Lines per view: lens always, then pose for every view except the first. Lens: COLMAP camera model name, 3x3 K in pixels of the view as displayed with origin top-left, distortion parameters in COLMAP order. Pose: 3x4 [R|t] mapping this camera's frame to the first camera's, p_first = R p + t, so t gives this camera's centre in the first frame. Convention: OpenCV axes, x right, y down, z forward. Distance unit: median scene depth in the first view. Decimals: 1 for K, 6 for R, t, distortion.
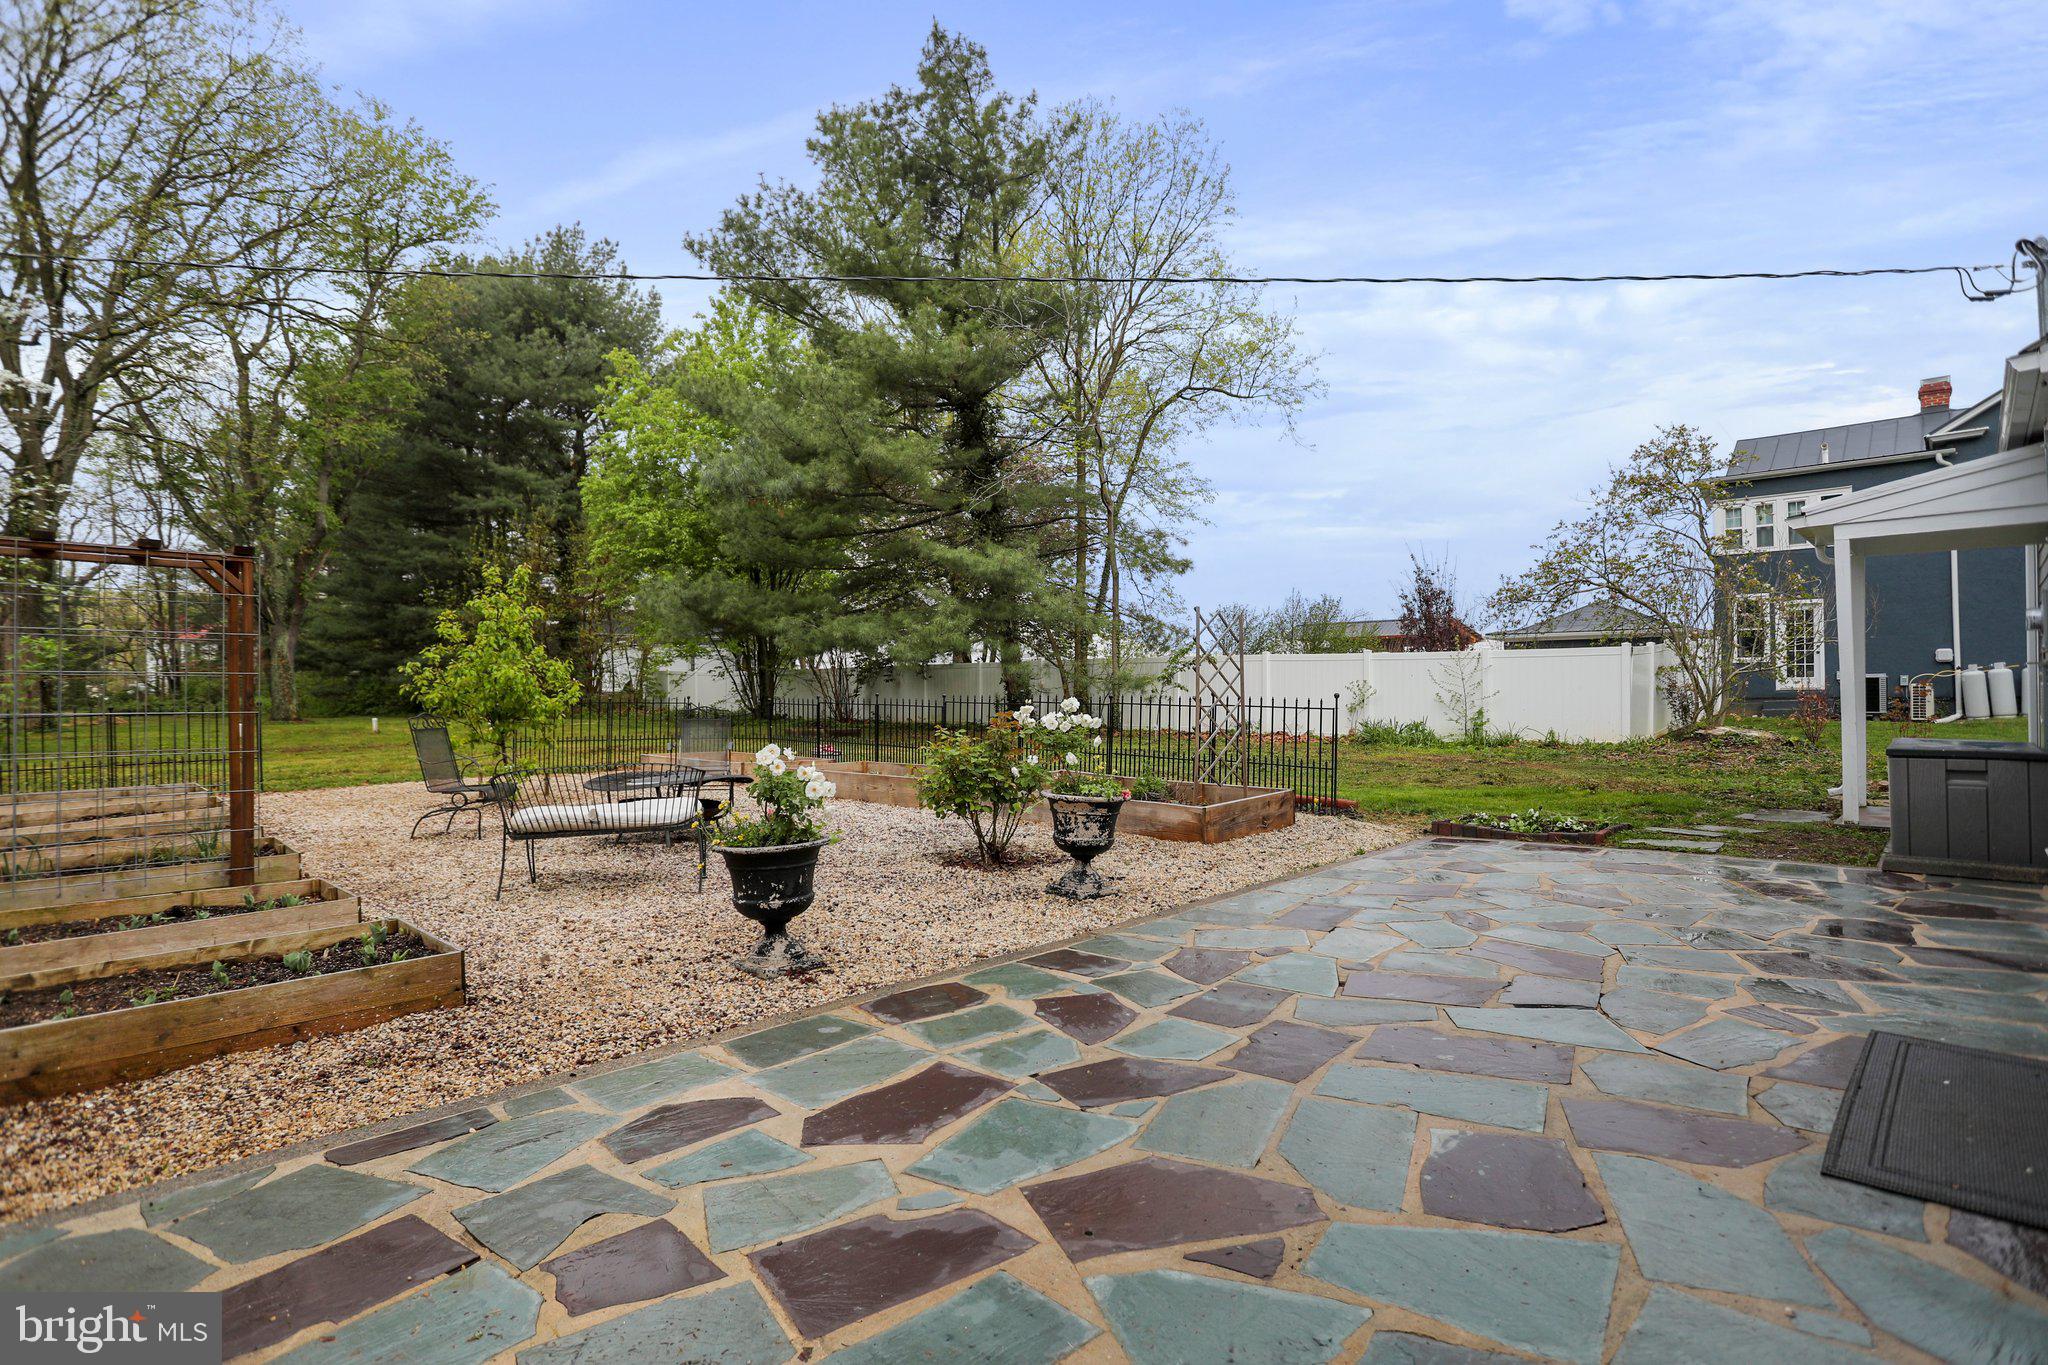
lens RADIAL K [[1054.0, 0, 1024.0], [0, 1054.0, 682.5], [0, 0, 1]] dist [0.001565, -0.000018]
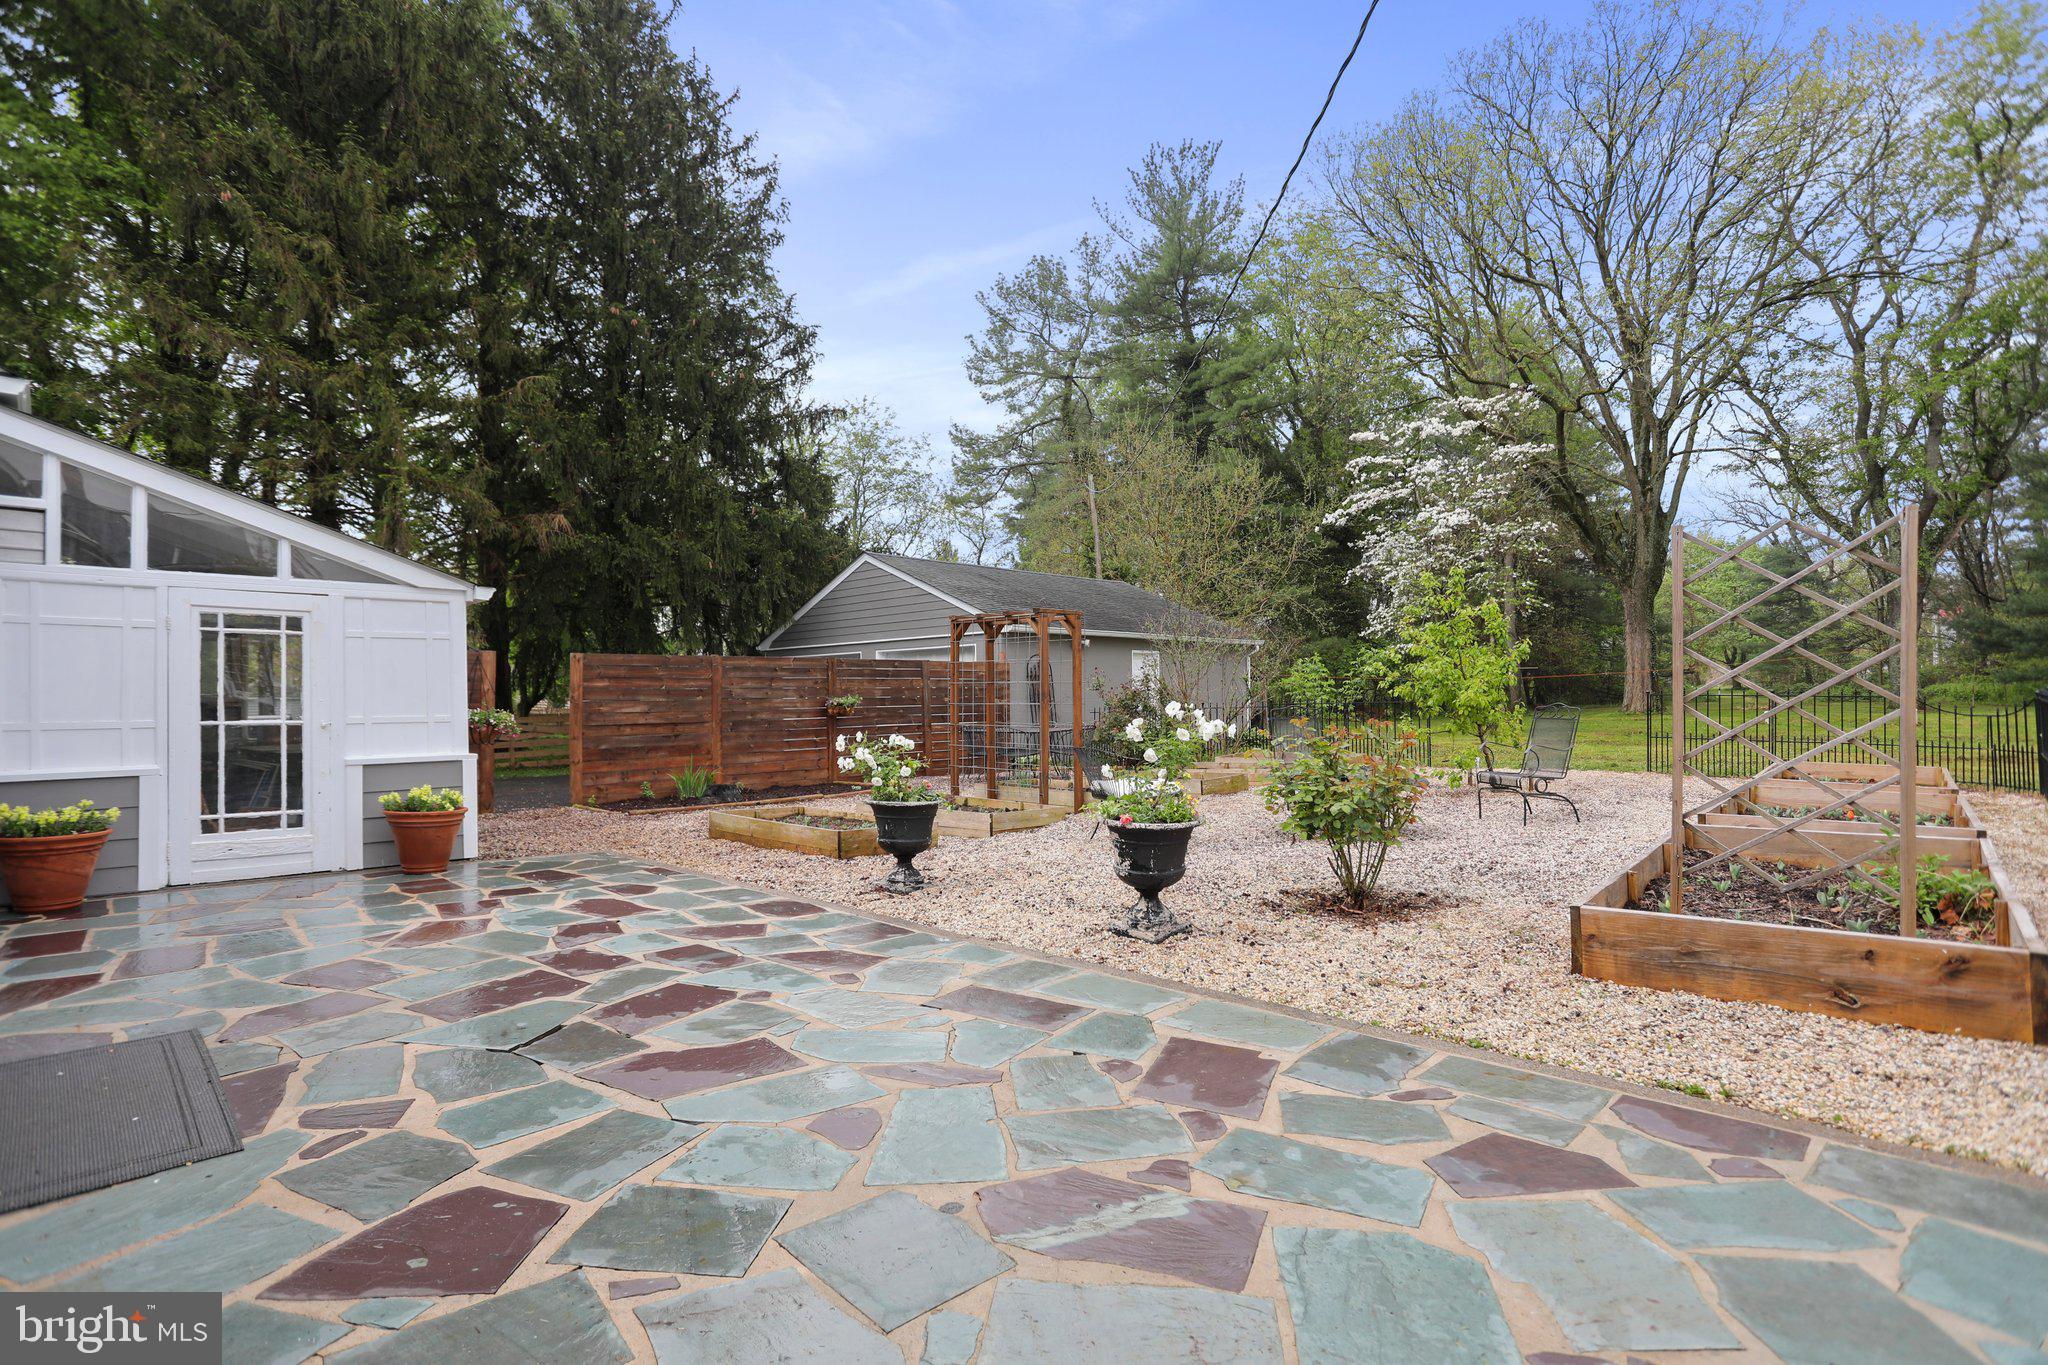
lens RADIAL K [[1054.0, 0, 1024.0], [0, 1054.0, 682.5], [0, 0, 1]] dist [0.001565, -0.000018]
pose [[-0.094250, -0.004599, -0.995538, 1.269713], [0.022908, 0.999715, -0.006788, 0.002202], [0.995285, -0.023446, -0.094118, 1.376941]]
